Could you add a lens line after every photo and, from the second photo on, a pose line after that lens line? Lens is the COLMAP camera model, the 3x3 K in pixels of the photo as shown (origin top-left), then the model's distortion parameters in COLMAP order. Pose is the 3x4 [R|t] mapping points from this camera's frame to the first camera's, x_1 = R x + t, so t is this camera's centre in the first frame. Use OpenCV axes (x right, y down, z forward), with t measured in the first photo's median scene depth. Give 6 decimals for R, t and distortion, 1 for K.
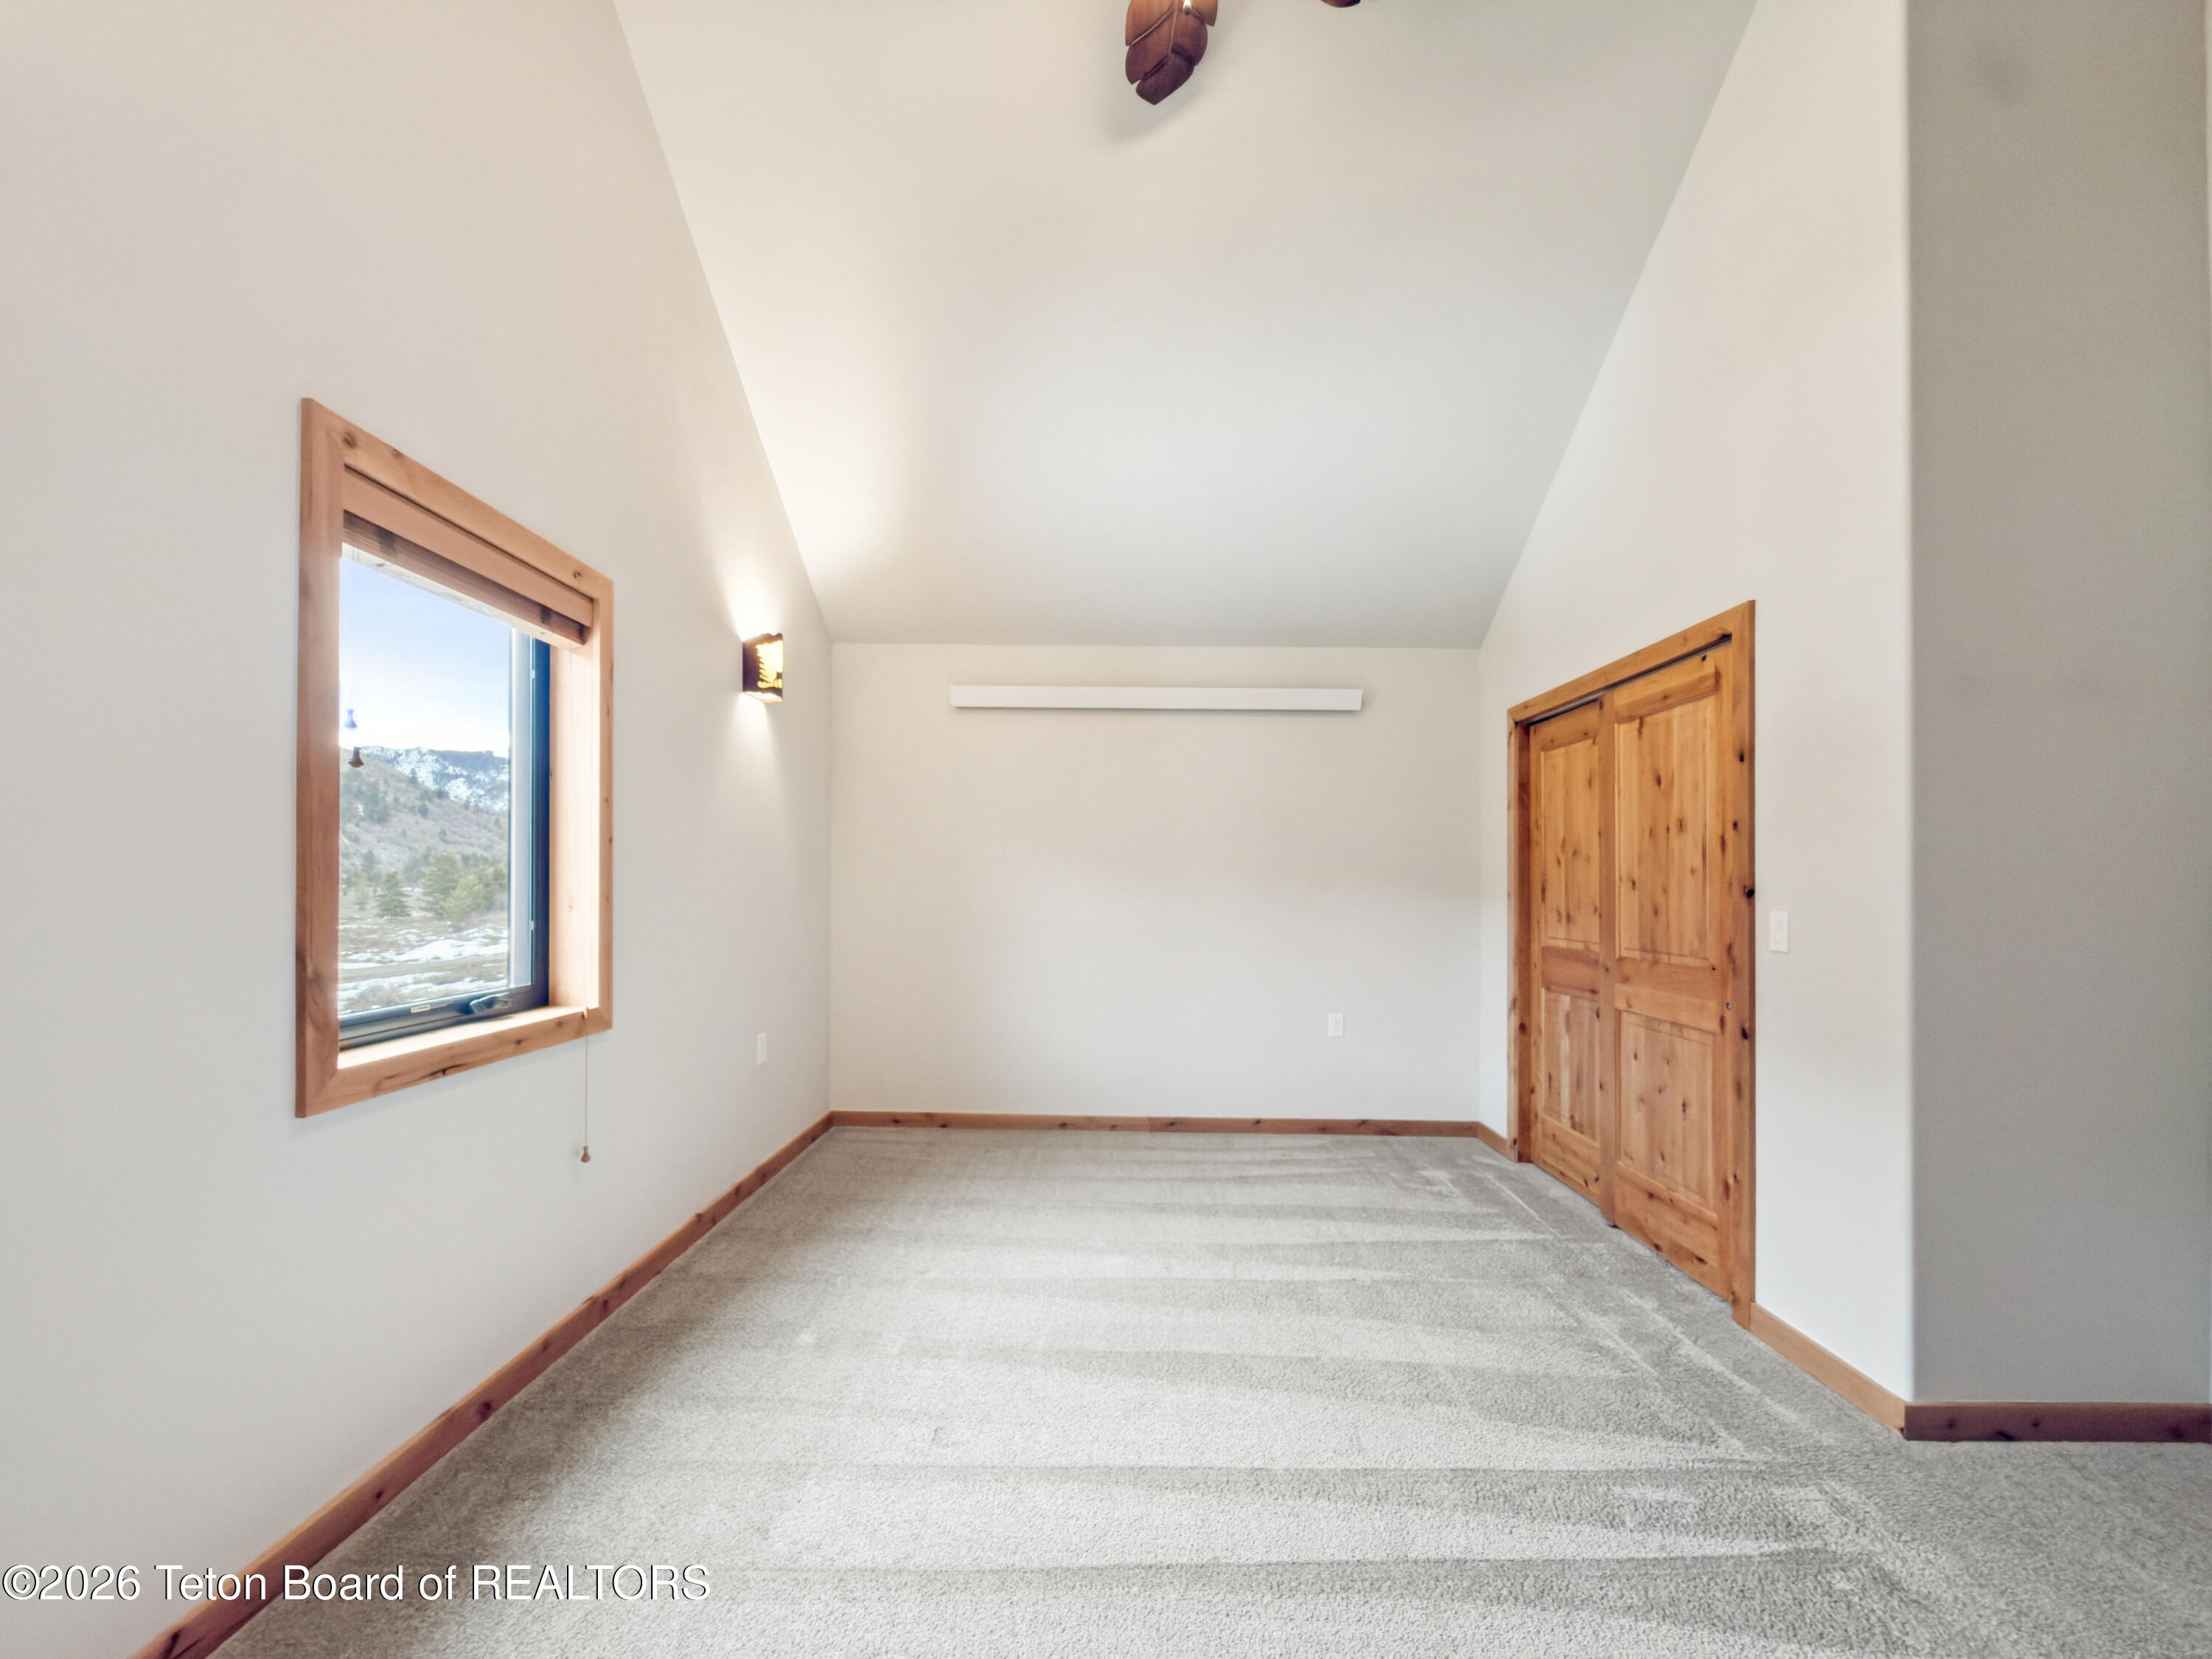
lens RADIAL K [[921.7, 0, 1109.6], [0, 921.7, 881.1], [0, 0, 1]] dist [0.001732, 0.000242]
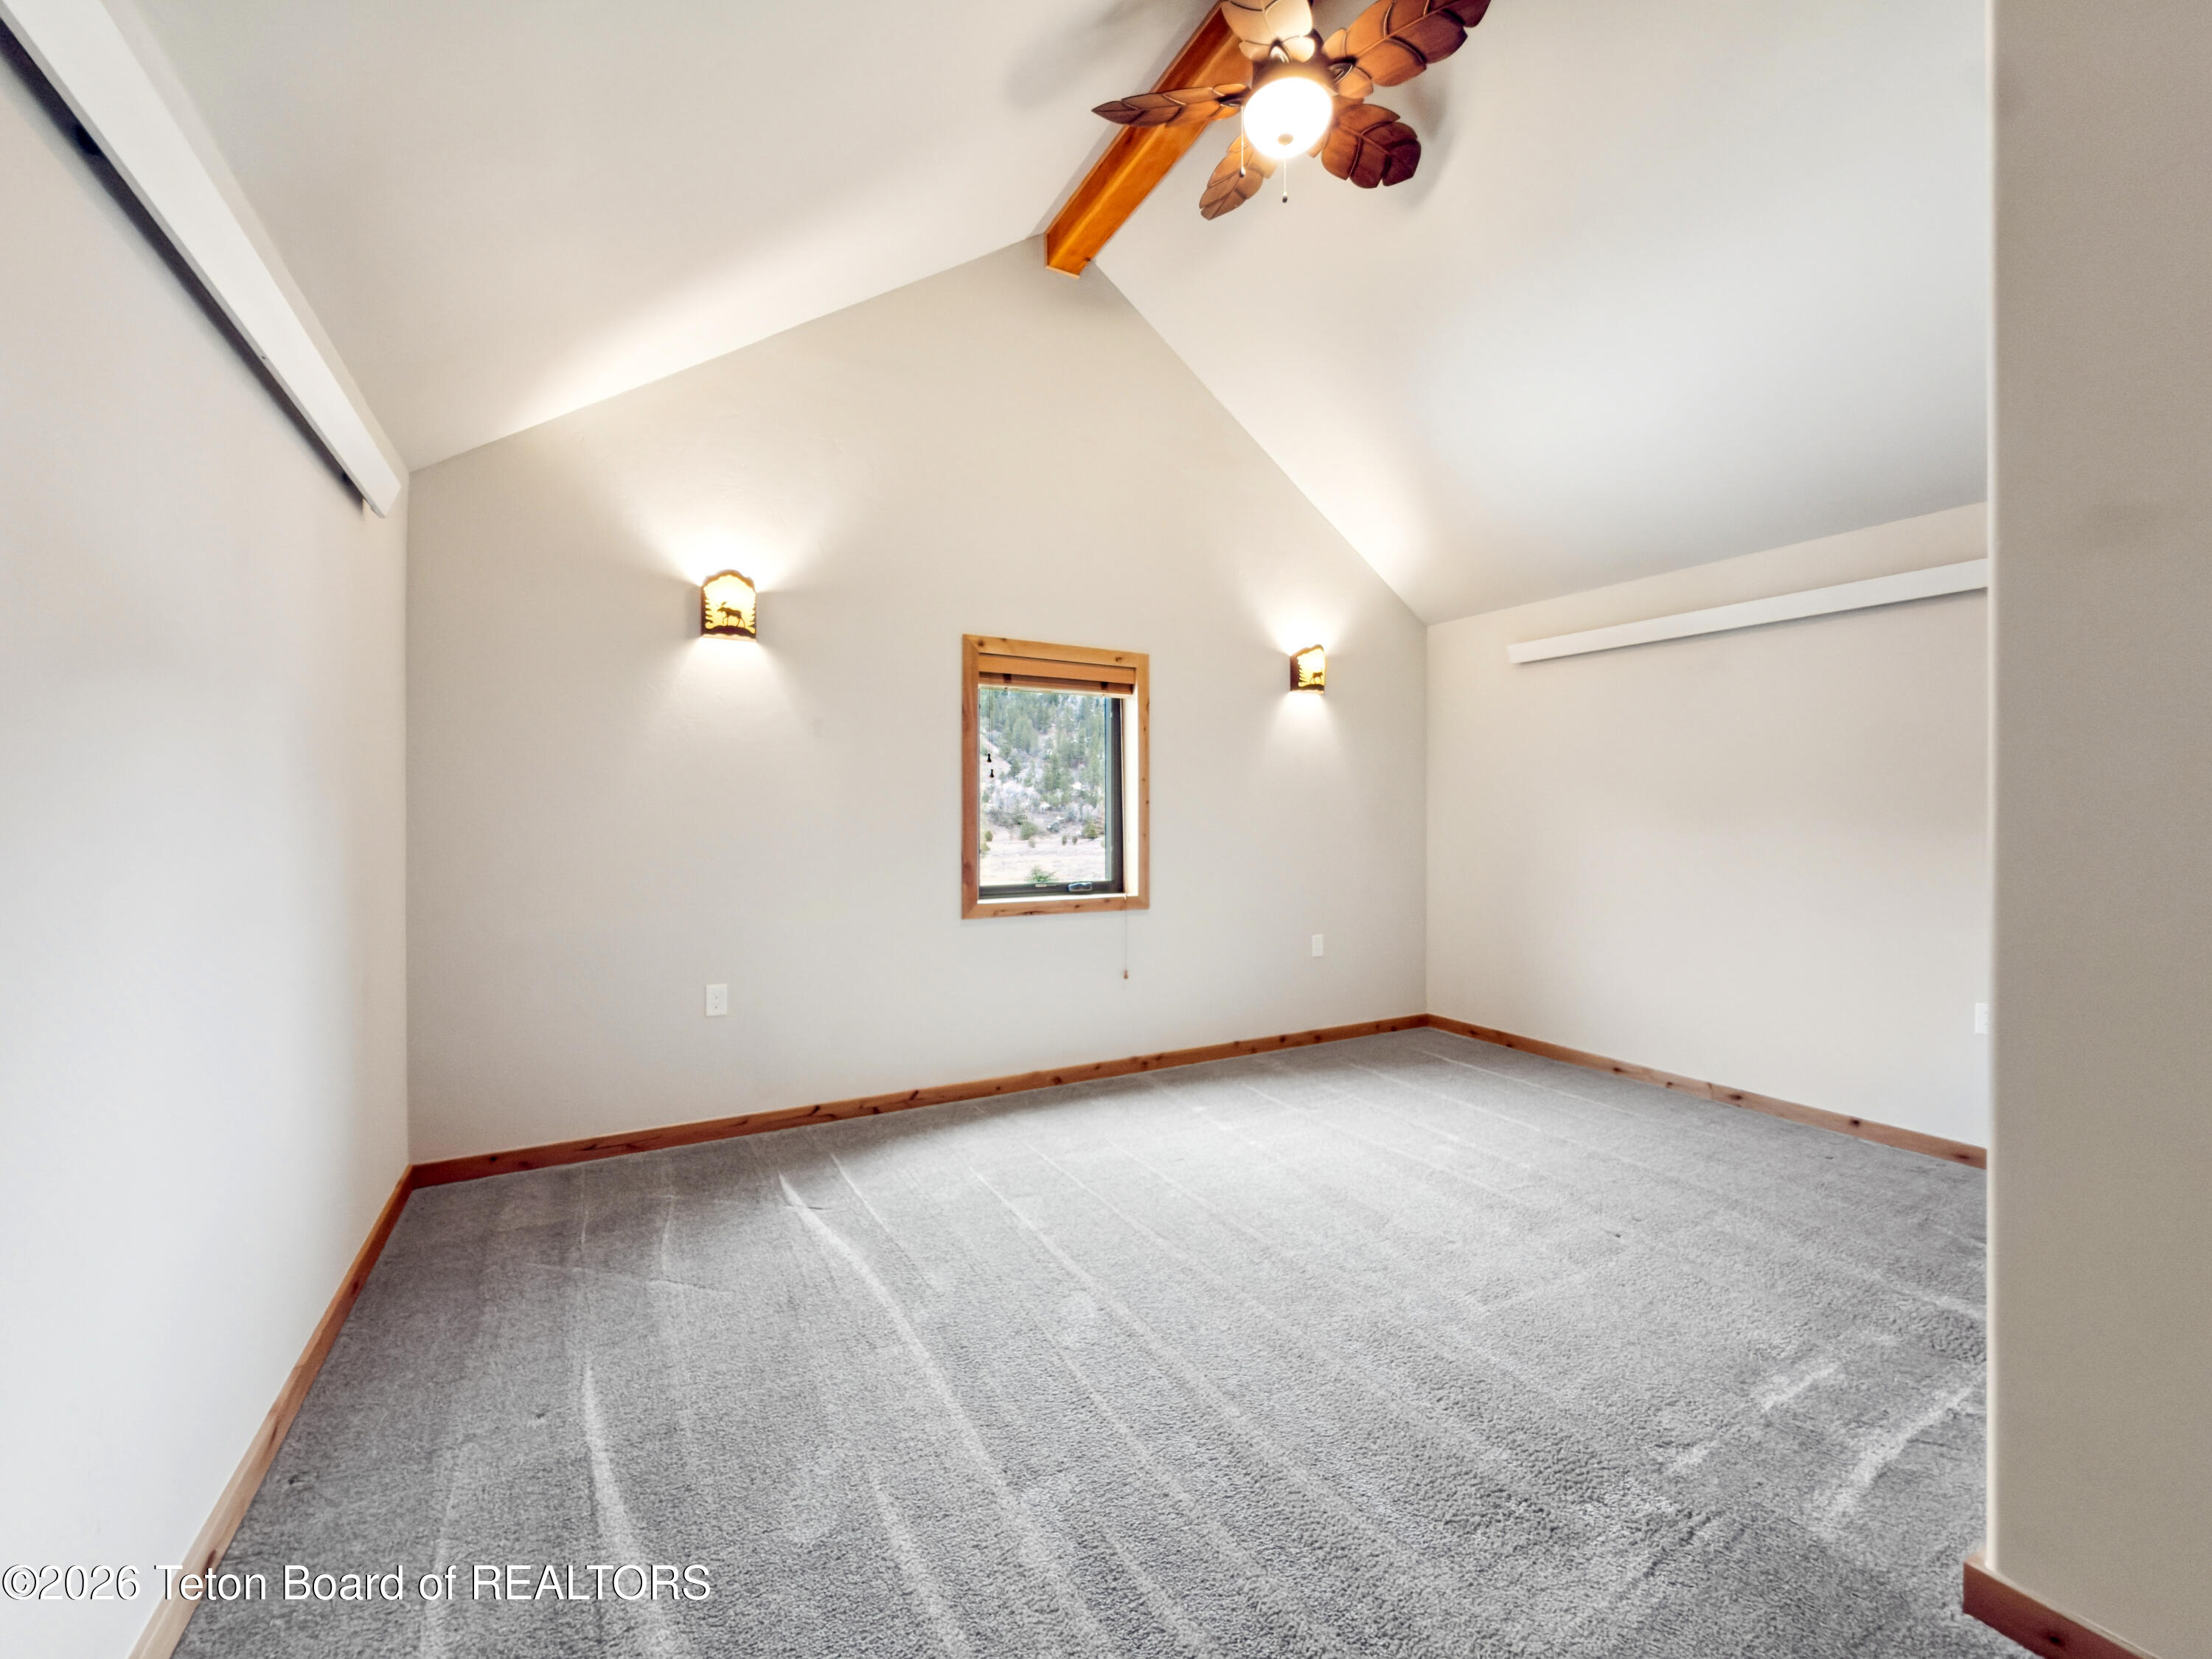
lens RADIAL K [[921.4, 0, 1106.0], [0, 921.4, 829.5], [0, 0, 1]] dist [0.000996, 0.000225]
pose [[0.489783, 0.002994, -0.871839, 0.972062], [0.004655, 0.999971, 0.006049, -0.002544], [0.871832, -0.007021, 0.489755, 0.069054]]
